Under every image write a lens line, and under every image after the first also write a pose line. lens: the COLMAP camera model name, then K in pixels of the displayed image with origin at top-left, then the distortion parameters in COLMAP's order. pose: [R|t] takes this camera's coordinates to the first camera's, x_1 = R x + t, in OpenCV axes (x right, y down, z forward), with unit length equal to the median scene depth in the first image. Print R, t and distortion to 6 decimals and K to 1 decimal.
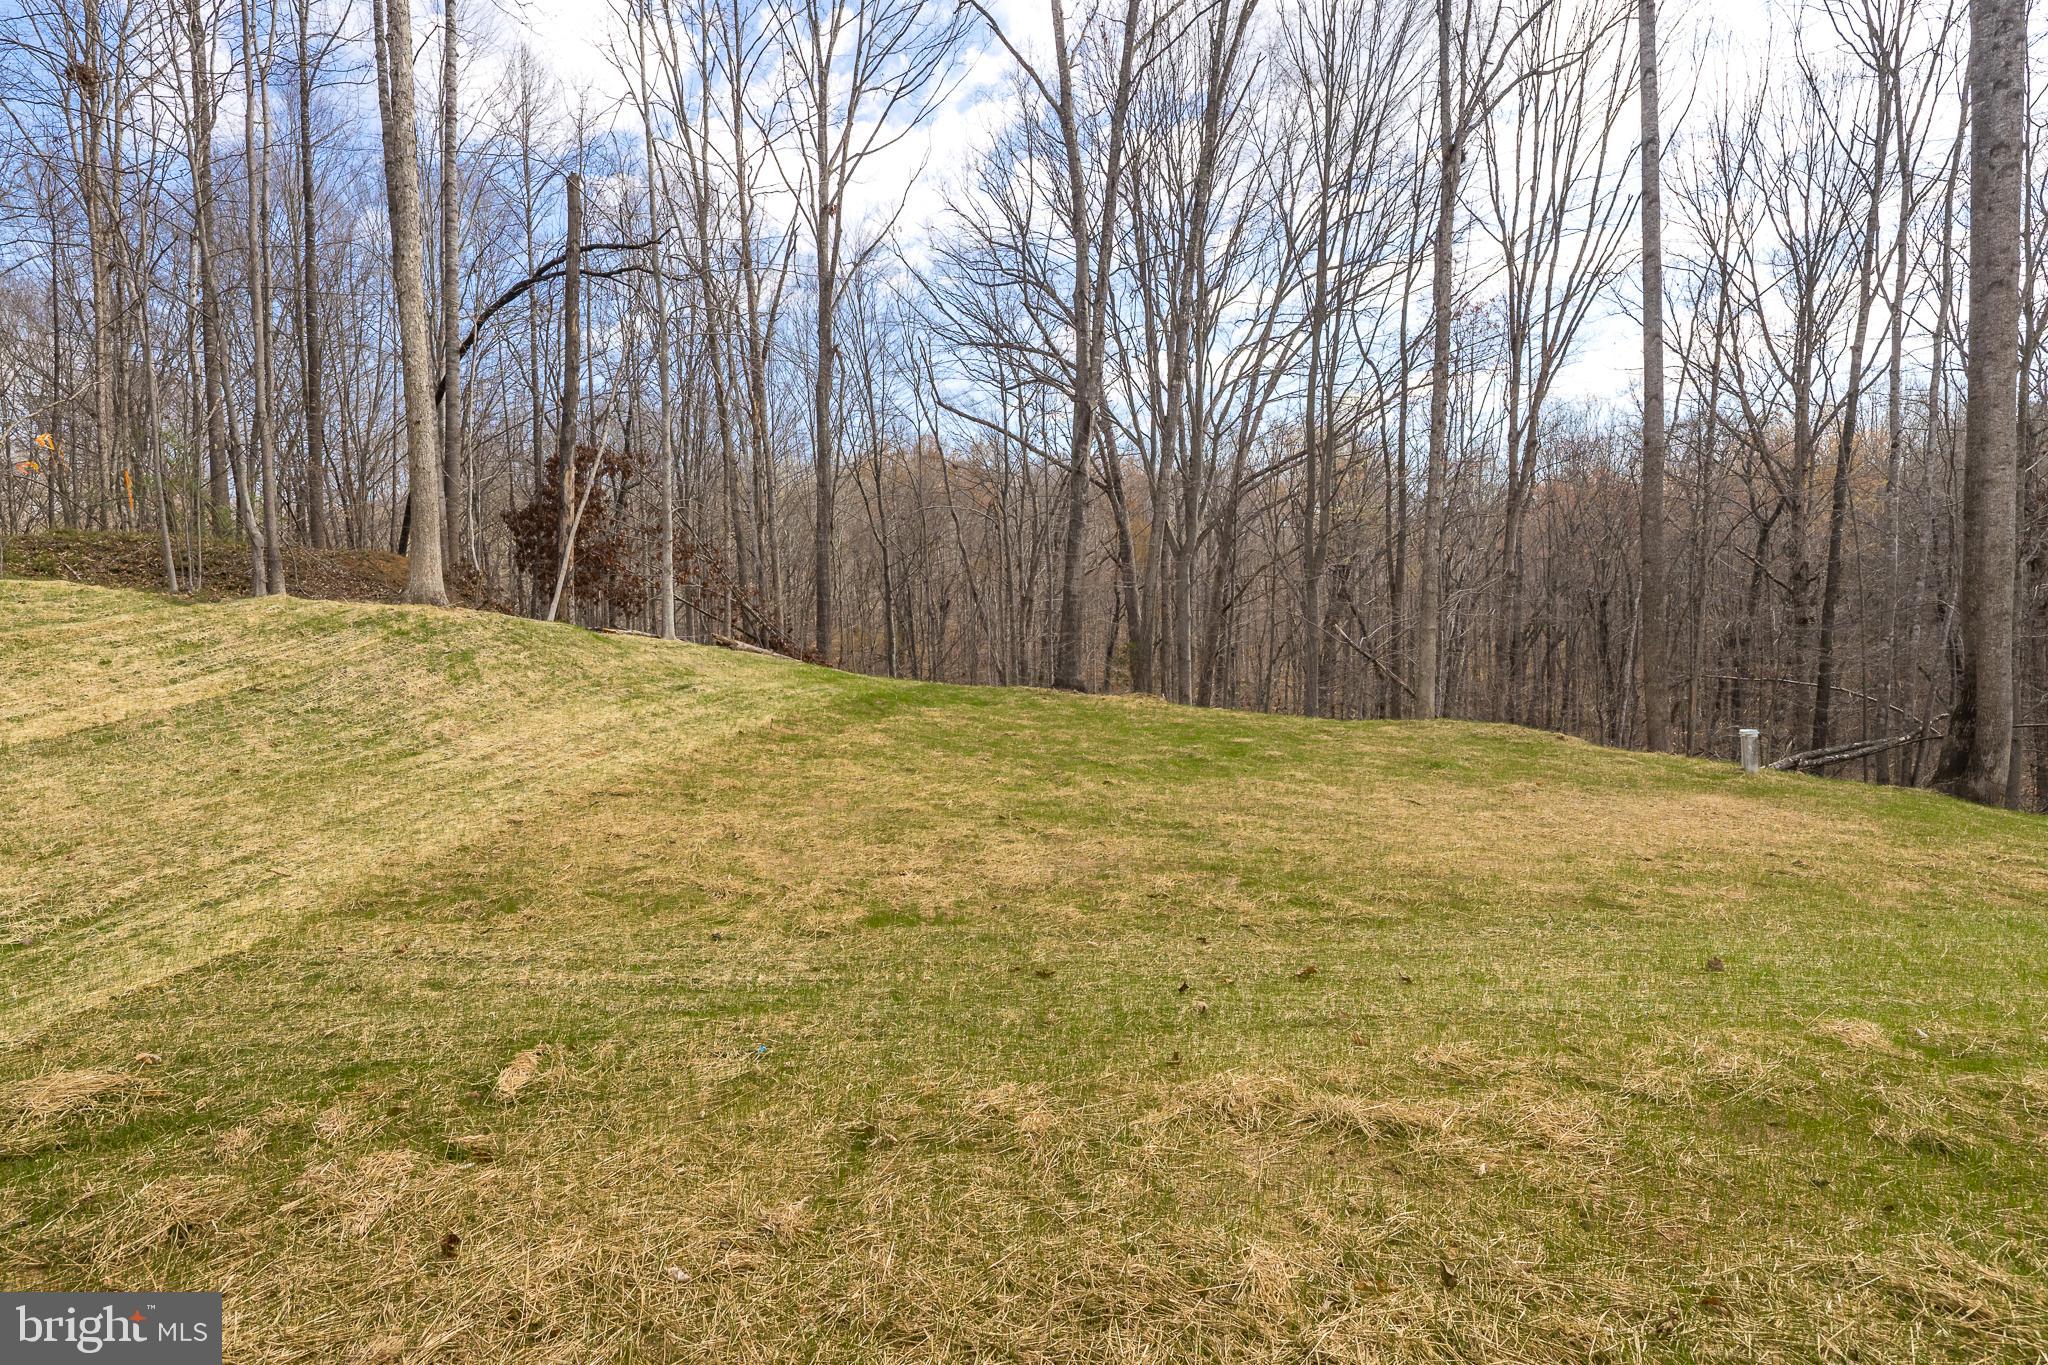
lens RADIAL K [[986.6, 0, 1022.1], [0, 986.6, 679.9], [0, 0, 1]] dist [0.000879, -0.000907]
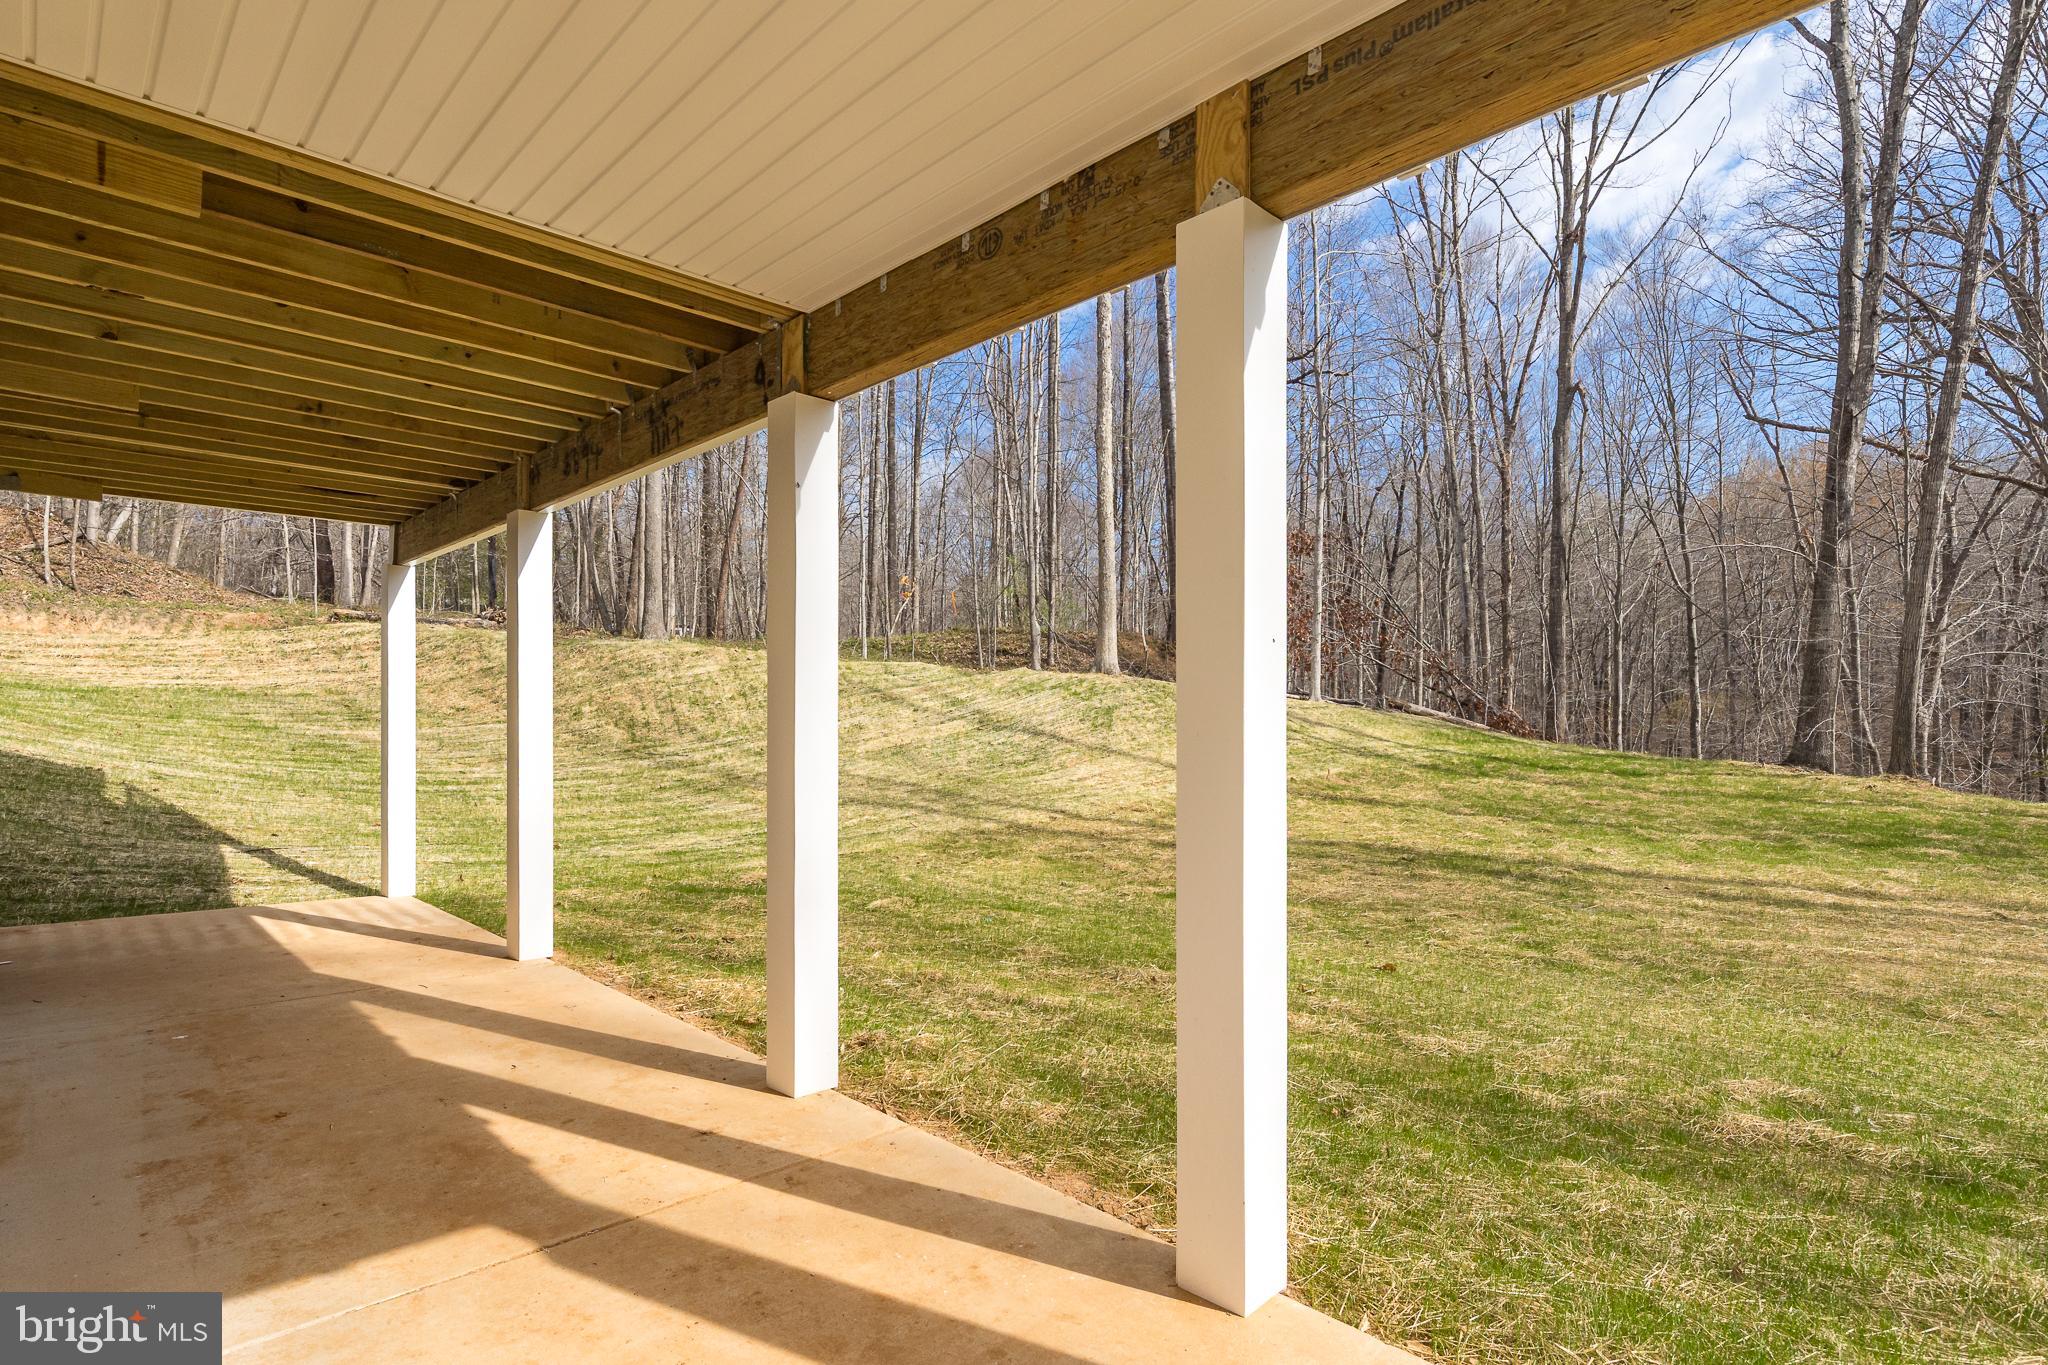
lens RADIAL K [[1045.8, 0, 1019.4], [0, 1045.8, 726.8], [0, 0, 1]] dist [0.003718, 0.000842]
pose [[0.694548, 0.024796, -0.719019, 0.298087], [-0.039069, 0.999231, -0.003280, 0.005869], [0.718385, 0.030369, 0.694983, -0.076447]]
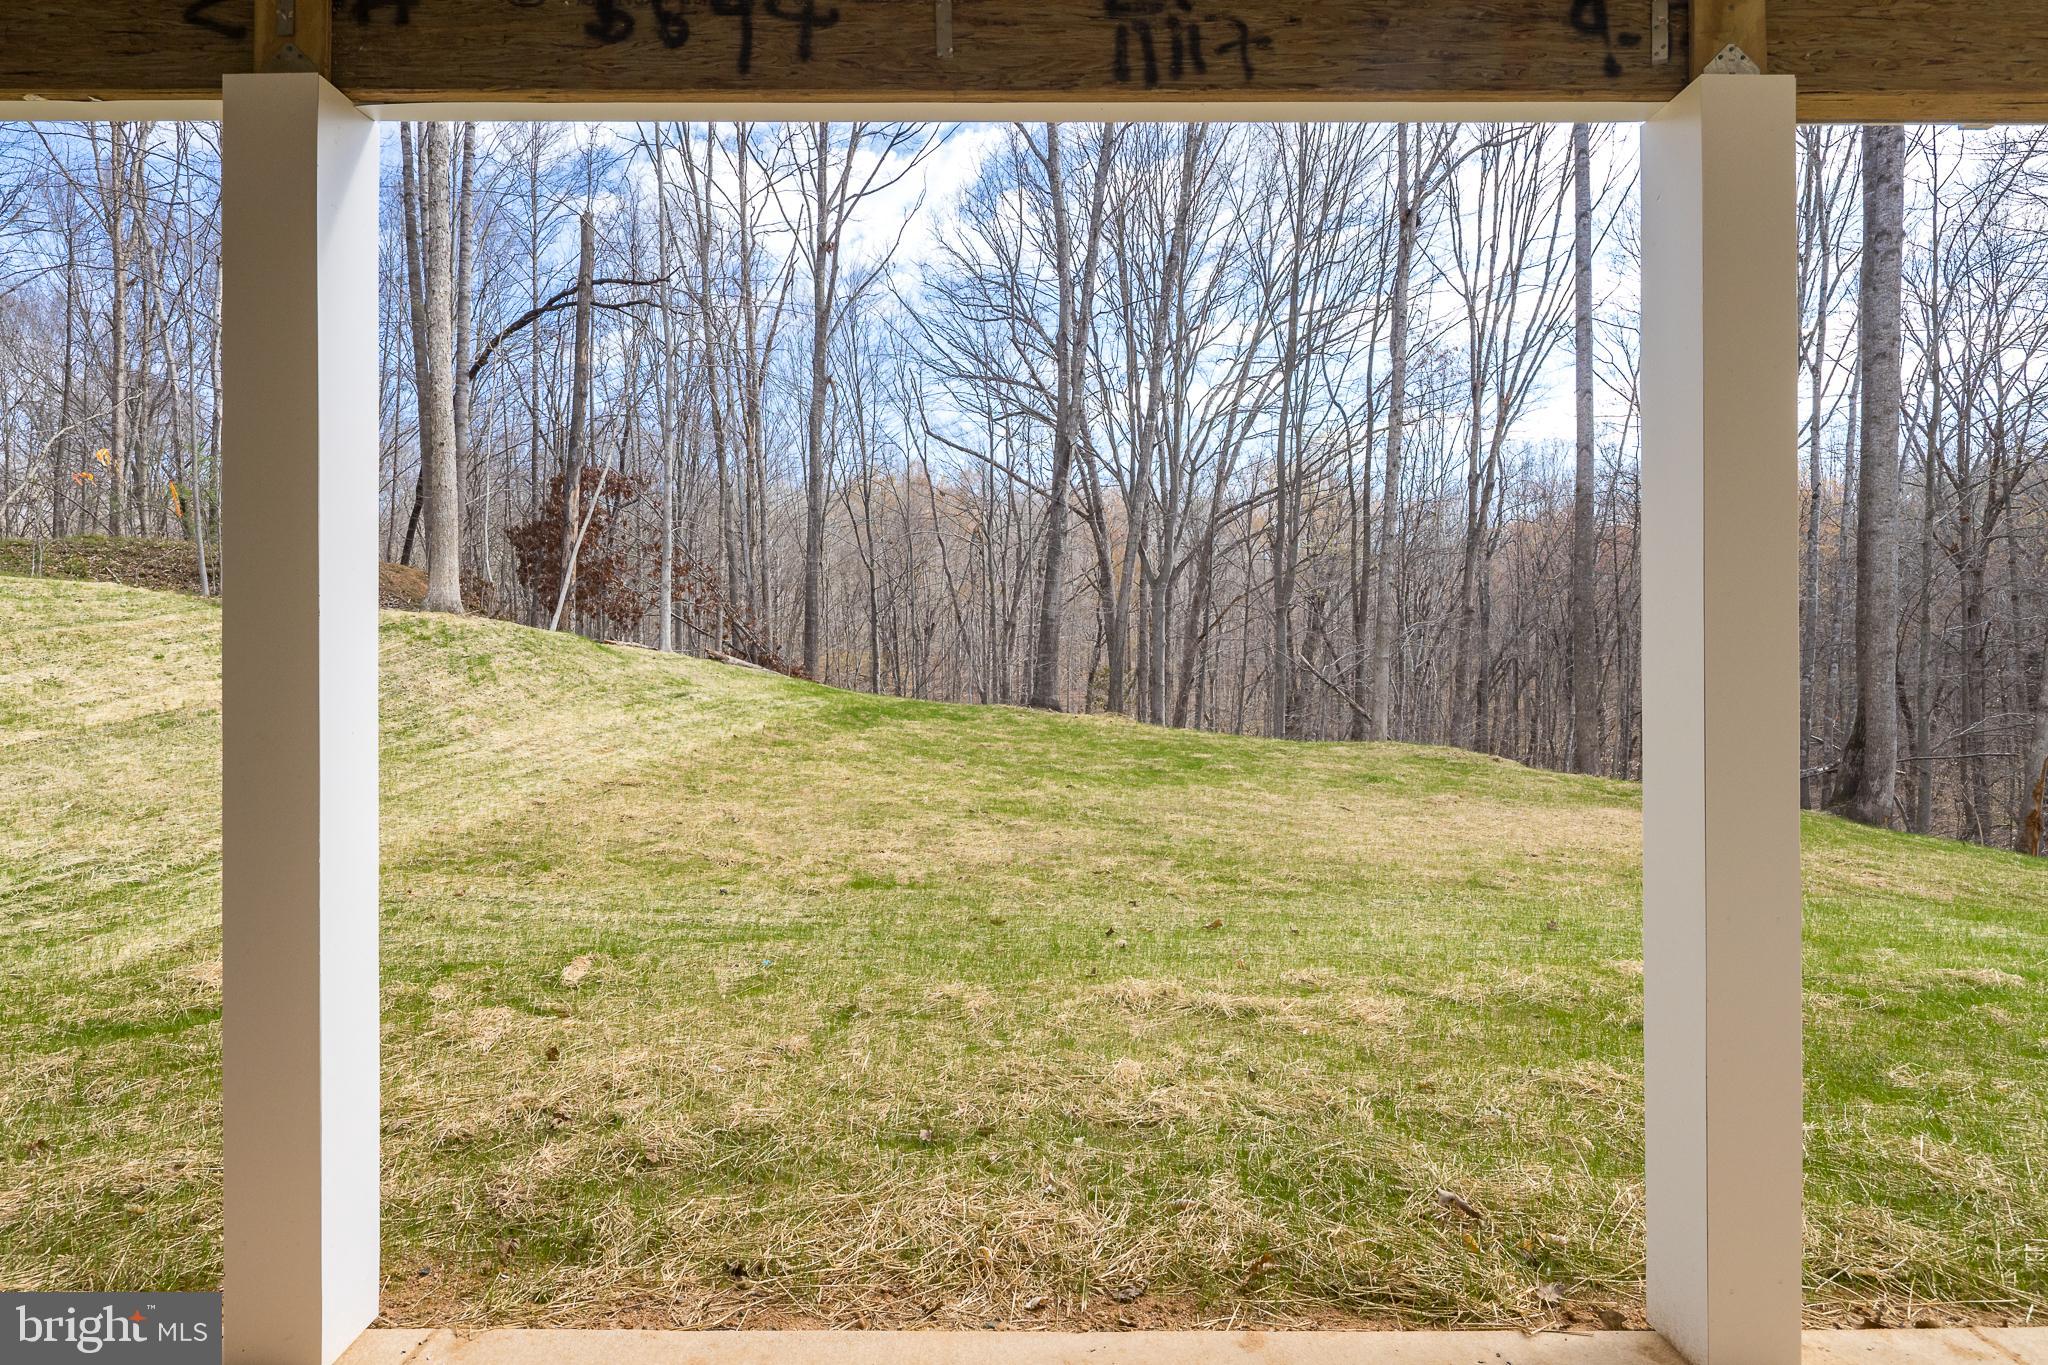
lens RADIAL K [[986.6, 0, 1022.1], [0, 986.6, 679.9], [0, 0, 1]] dist [0.000879, -0.000907]
pose [[0.999657, 0.020947, 0.015689, 0.008718], [-0.020526, 0.999437, -0.026534, 0.010299], [-0.016236, 0.026202, 0.999525, -0.068343]]
